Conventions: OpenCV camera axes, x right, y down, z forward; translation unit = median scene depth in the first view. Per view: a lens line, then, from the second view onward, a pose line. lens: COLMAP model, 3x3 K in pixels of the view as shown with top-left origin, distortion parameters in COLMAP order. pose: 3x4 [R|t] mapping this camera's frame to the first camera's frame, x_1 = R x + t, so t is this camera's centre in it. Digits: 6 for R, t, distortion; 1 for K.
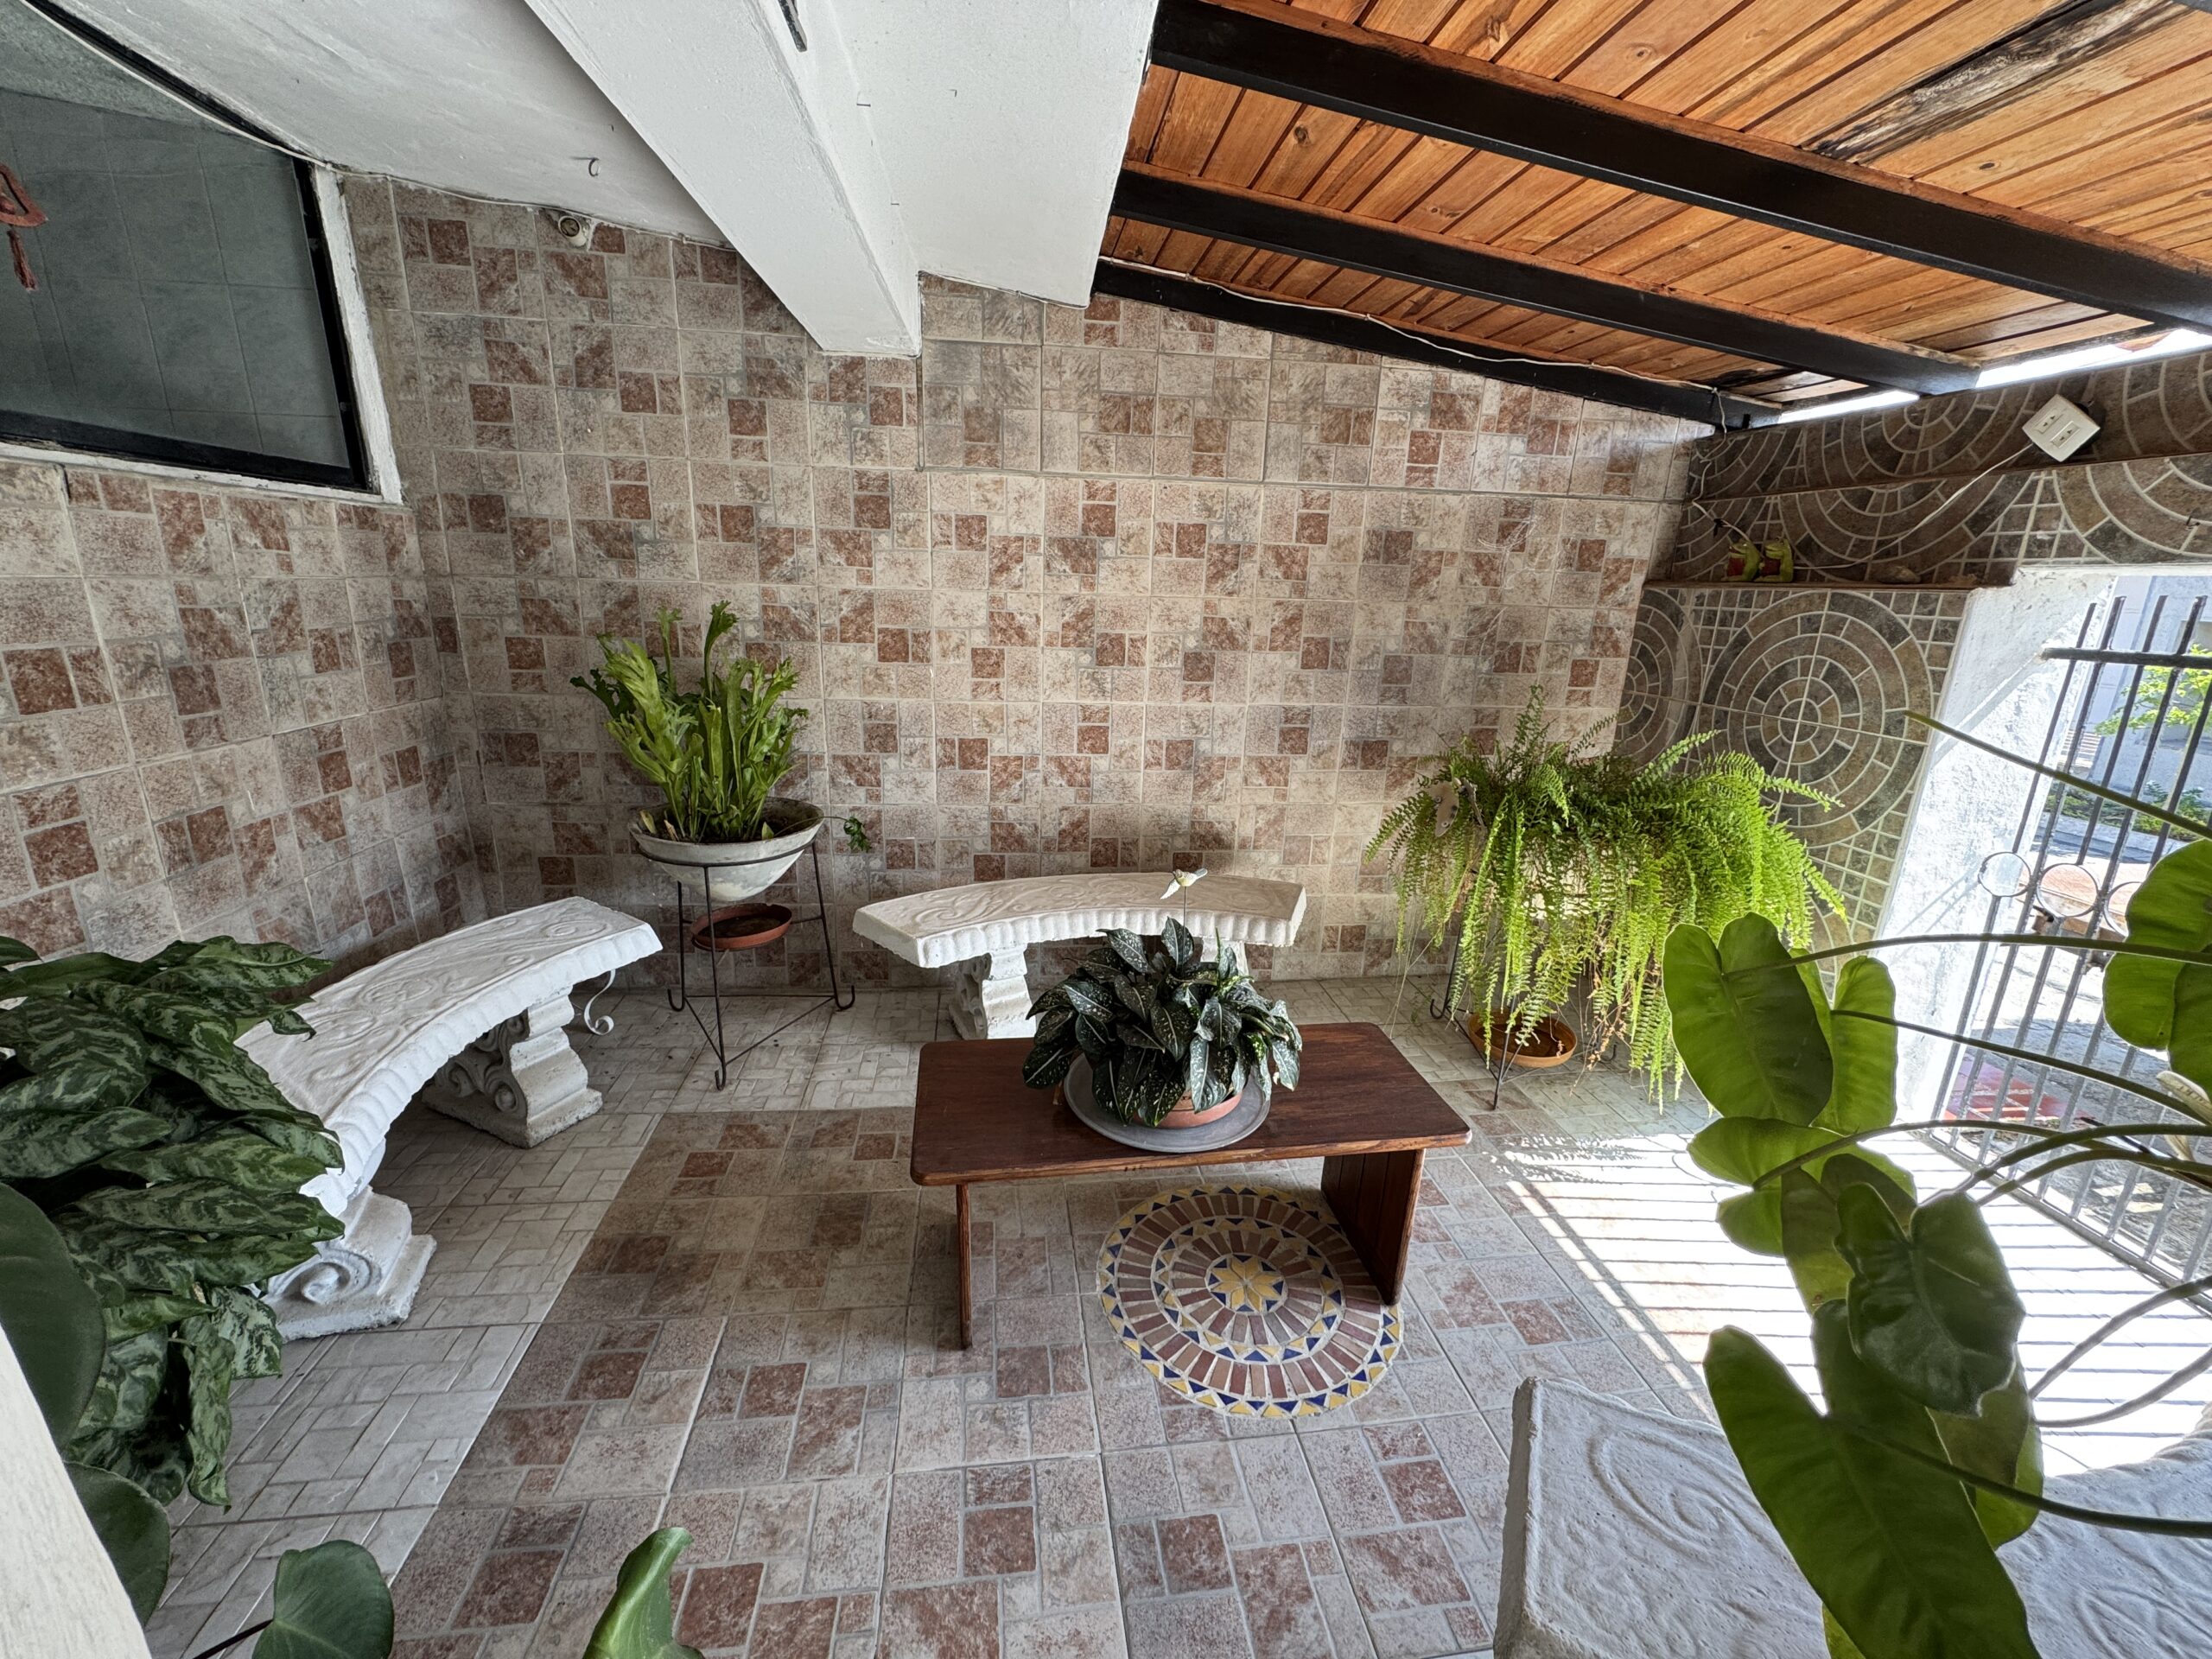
lens RADIAL K [[882.0, 0, 1107.7], [0, 882.0, 827.7], [0, 0, 1]] dist [-0.006584, 0.001346]
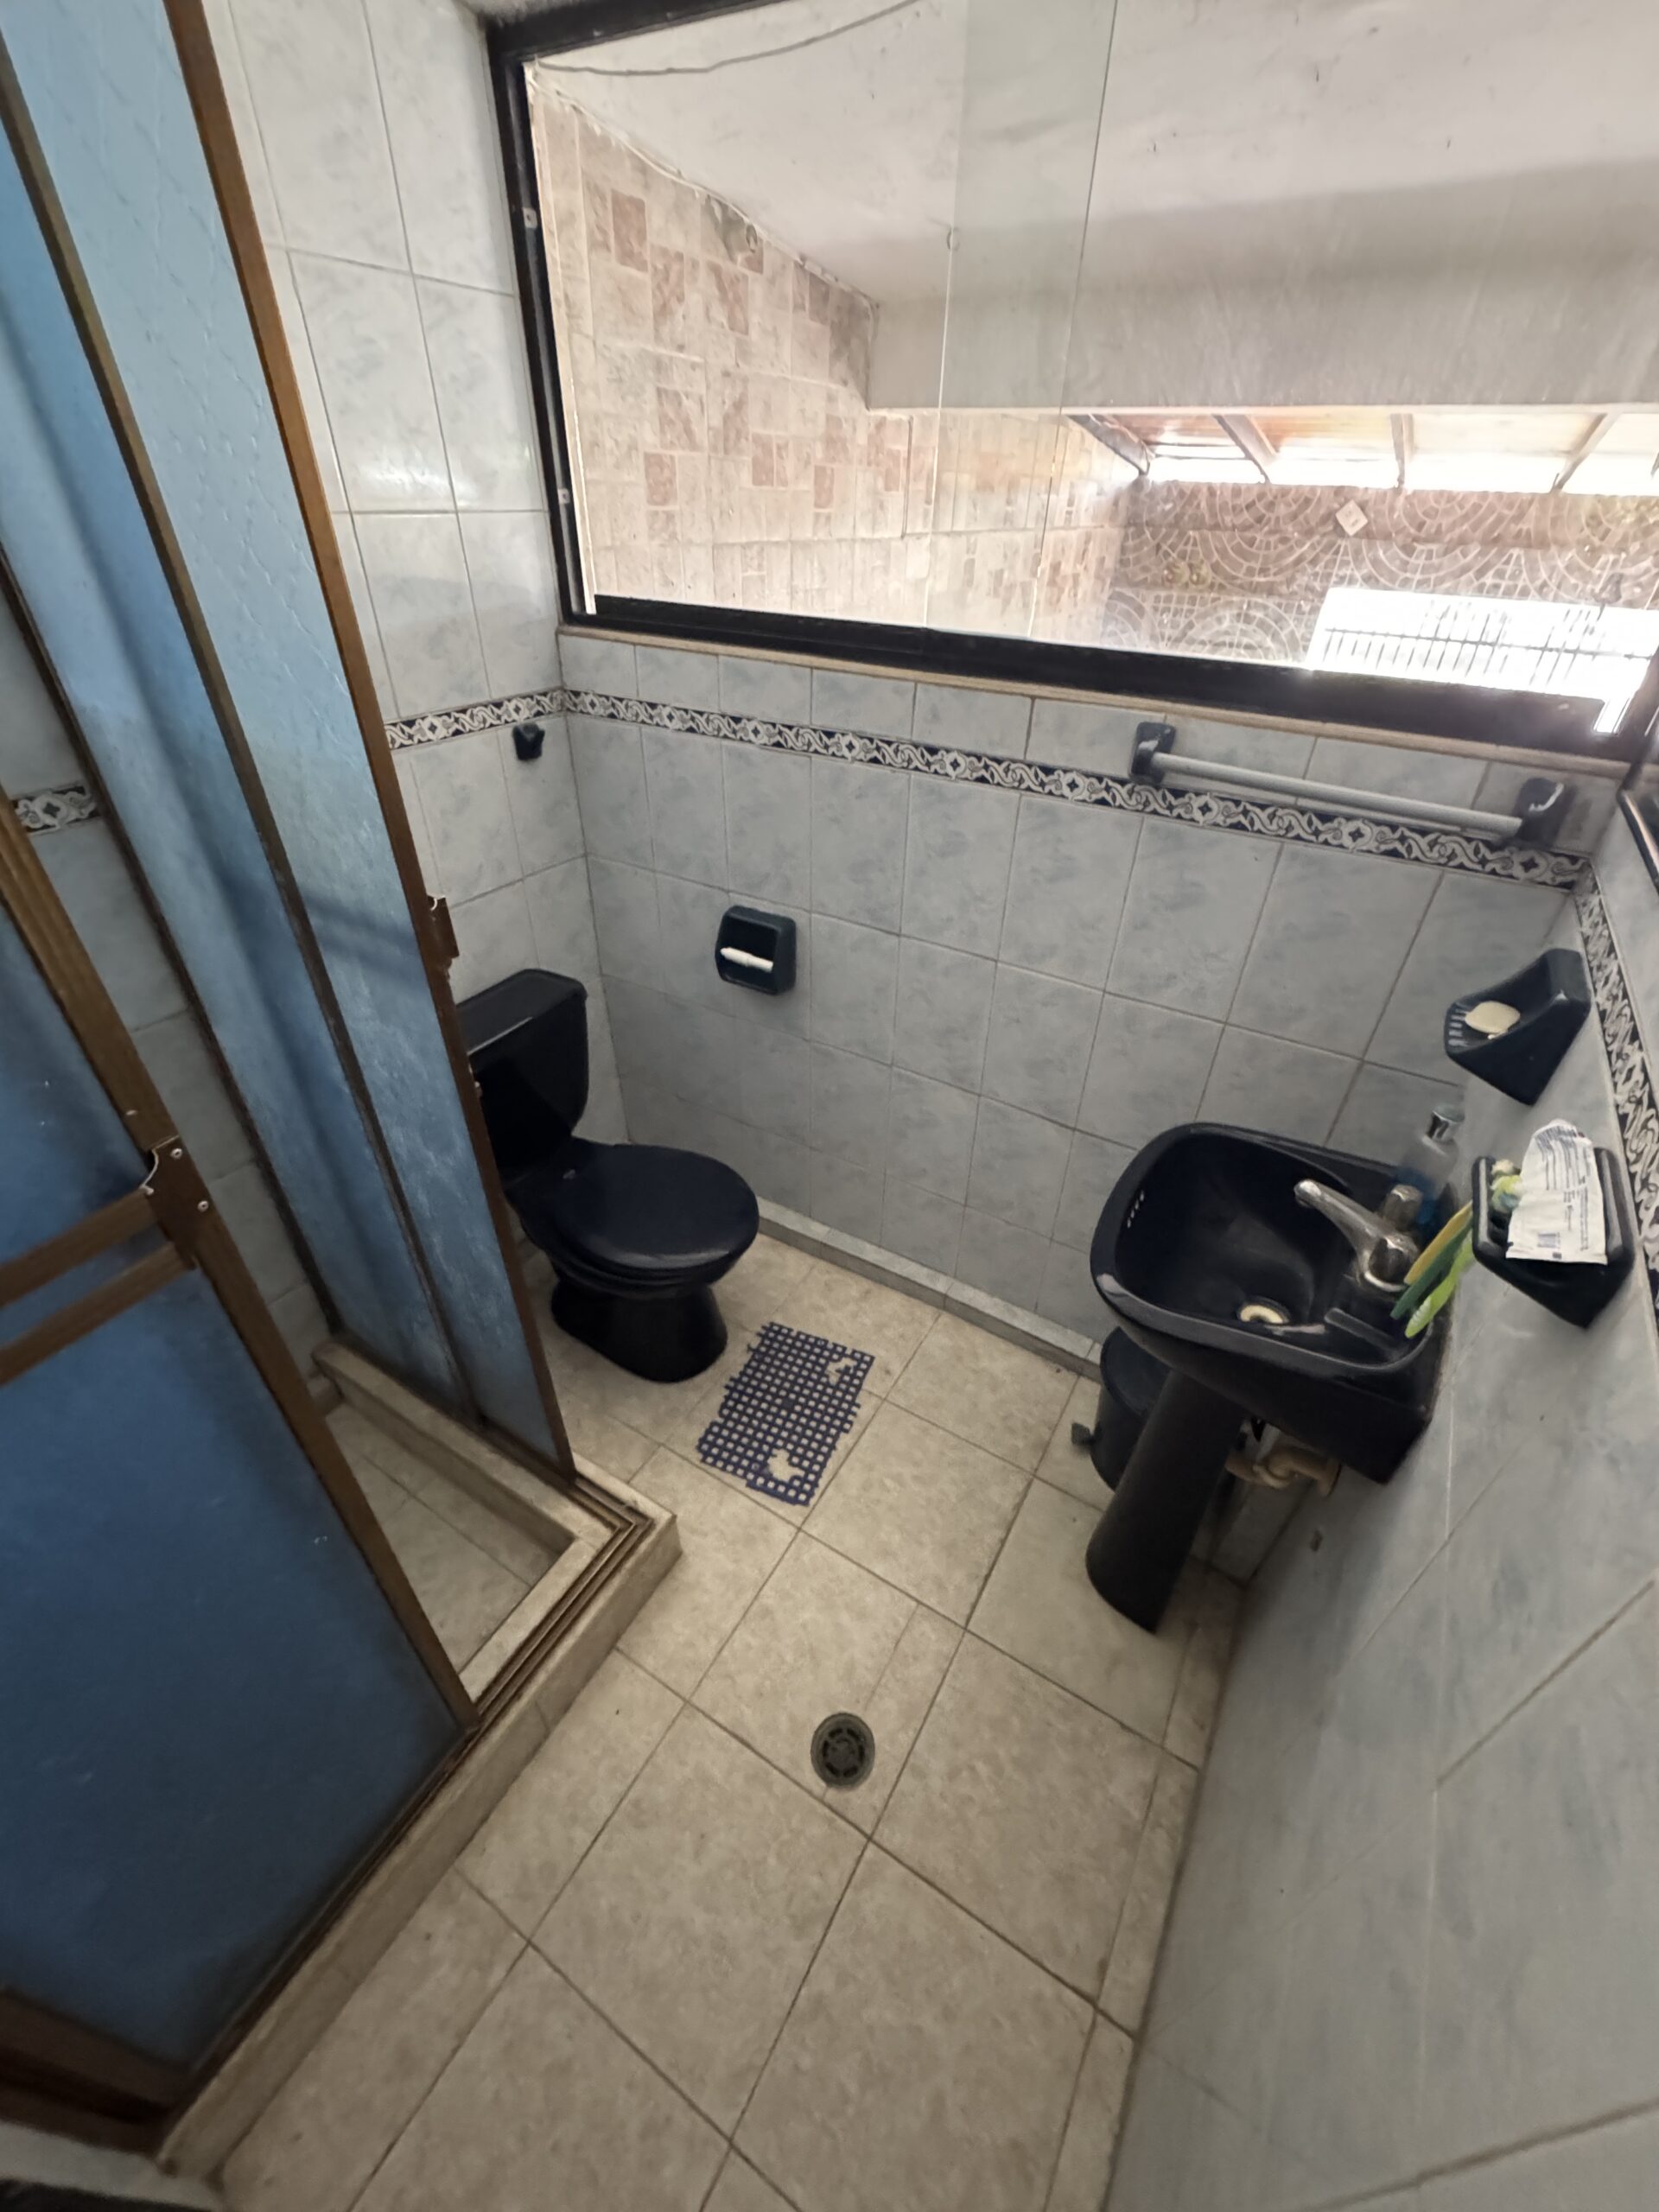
lens RADIAL K [[882.0, 0, 832.9], [0, 882.0, 1103.9], [0, 0, 1]] dist [-0.006584, 0.001346]
pose [[0.627627, -0.454288, 0.632224, -1.378441], [0.198363, 0.878604, 0.434404, -0.303745], [-0.752819, -0.147234, 0.641550, 0.290339]]
